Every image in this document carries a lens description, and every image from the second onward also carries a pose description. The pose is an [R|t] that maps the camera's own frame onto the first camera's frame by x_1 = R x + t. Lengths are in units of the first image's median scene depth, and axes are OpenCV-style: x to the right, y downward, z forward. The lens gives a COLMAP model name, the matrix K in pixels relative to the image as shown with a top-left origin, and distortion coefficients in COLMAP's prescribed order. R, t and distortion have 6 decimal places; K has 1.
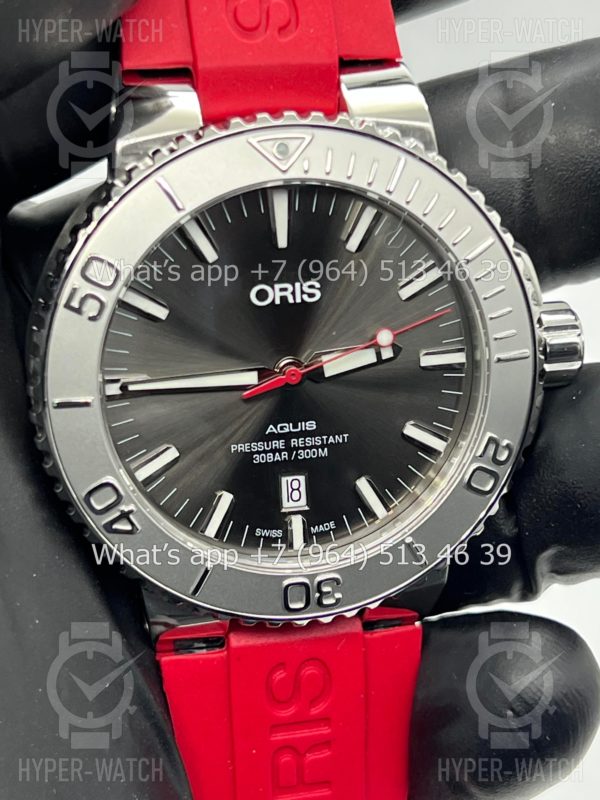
lens RADIAL K [[1845.7, 0, 300.9], [0, 1845.7, 401.5], [0, 0, 1]] dist [0.102331, 0.000000]
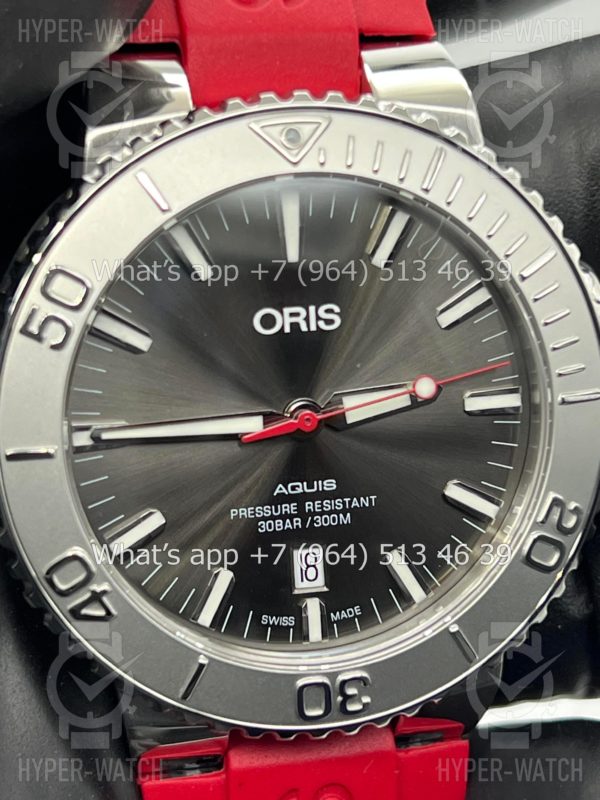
lens RADIAL K [[1903.9, 0, 292.5], [0, 1903.9, 397.2], [0, 0, 1]] dist [0.211780, 0.000000]
pose [[0.999966, -0.007228, -0.003998, -0.007209], [0.006921, 0.997377, -0.072043, 0.034819], [0.004508, 0.072013, 0.997393, 0.172153]]
